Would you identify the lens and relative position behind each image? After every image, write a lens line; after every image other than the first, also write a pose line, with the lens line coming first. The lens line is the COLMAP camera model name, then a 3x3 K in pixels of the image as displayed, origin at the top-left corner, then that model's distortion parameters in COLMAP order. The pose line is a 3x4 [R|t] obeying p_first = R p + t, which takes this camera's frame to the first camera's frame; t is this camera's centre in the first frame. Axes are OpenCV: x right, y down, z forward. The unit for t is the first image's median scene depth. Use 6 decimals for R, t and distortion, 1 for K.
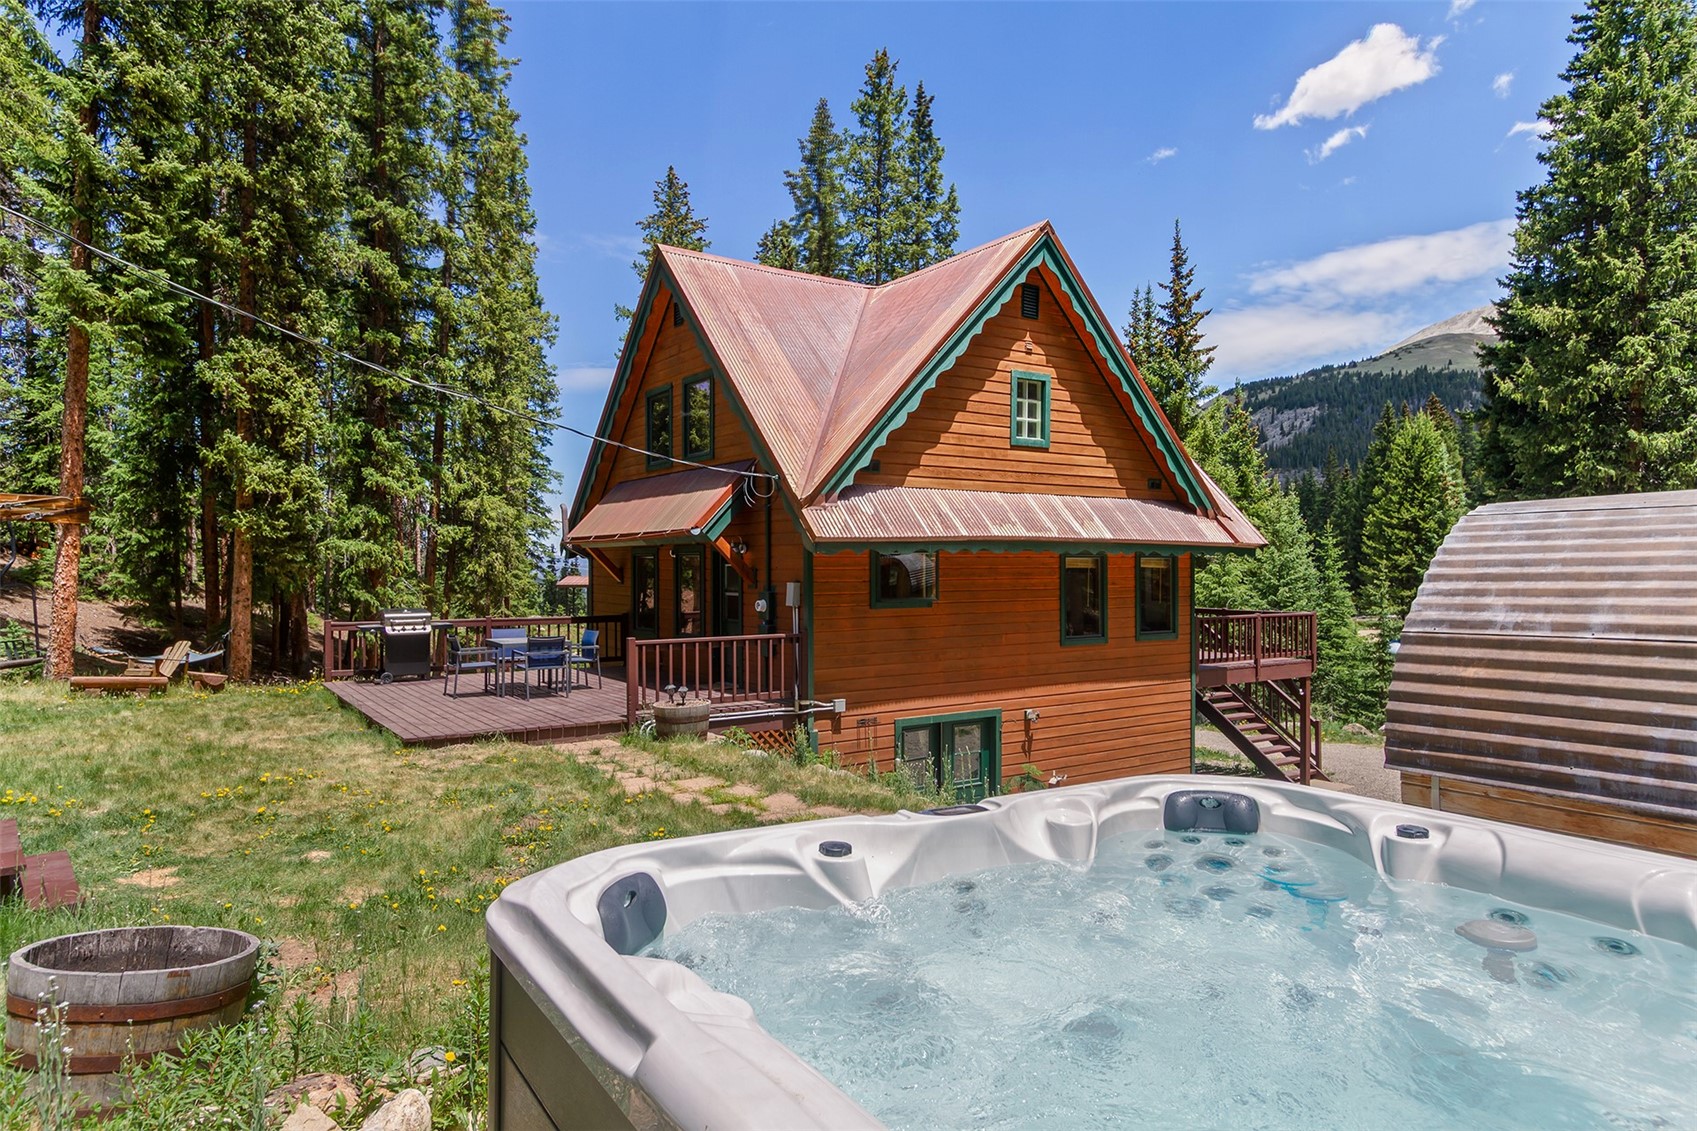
lens RADIAL K [[998.0, 0, 832.8], [0, 998.0, 573.7], [0, 0, 1]] dist [-0.003572, -0.003977]
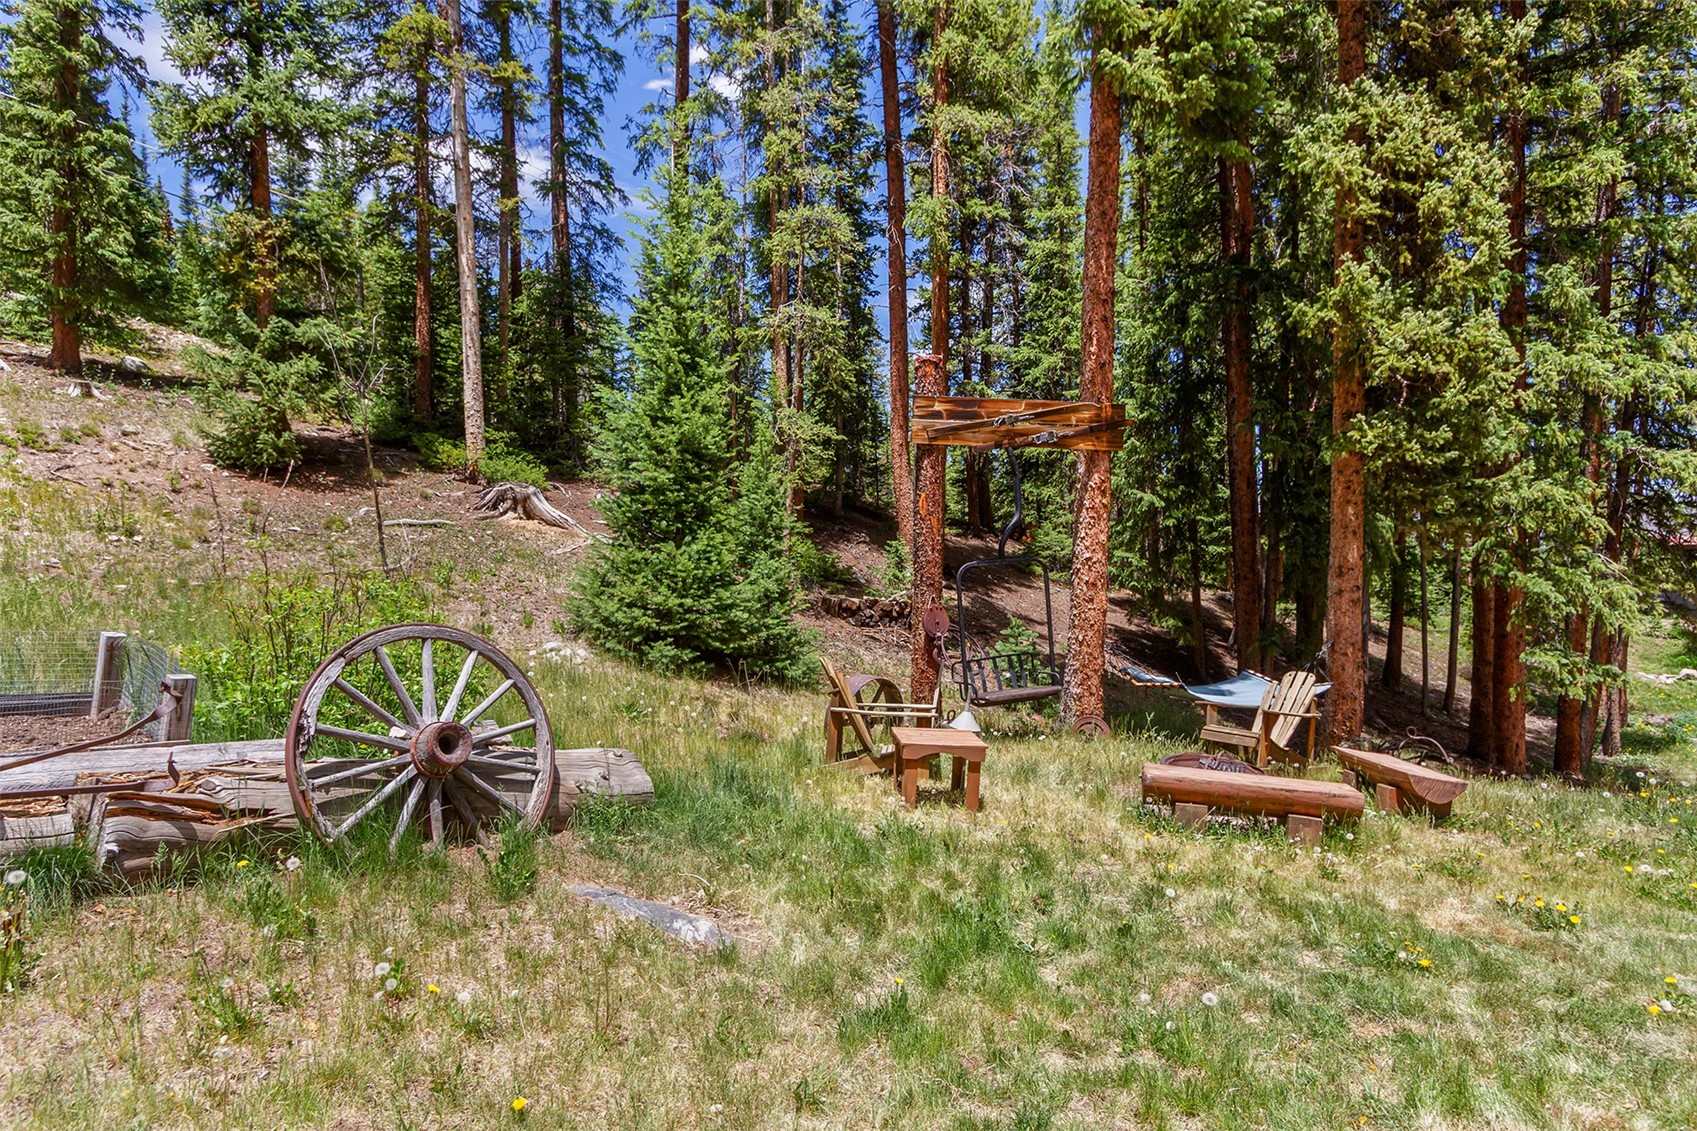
lens RADIAL K [[998.0, 0, 845.2], [0, 998.0, 569.2], [0, 0, 1]] dist [-0.003572, -0.003977]
pose [[0.664372, -0.008462, -0.747355, -0.381705], [0.008920, 0.999954, -0.003393, 0.015587], [0.747349, -0.004412, 0.664417, 0.449150]]
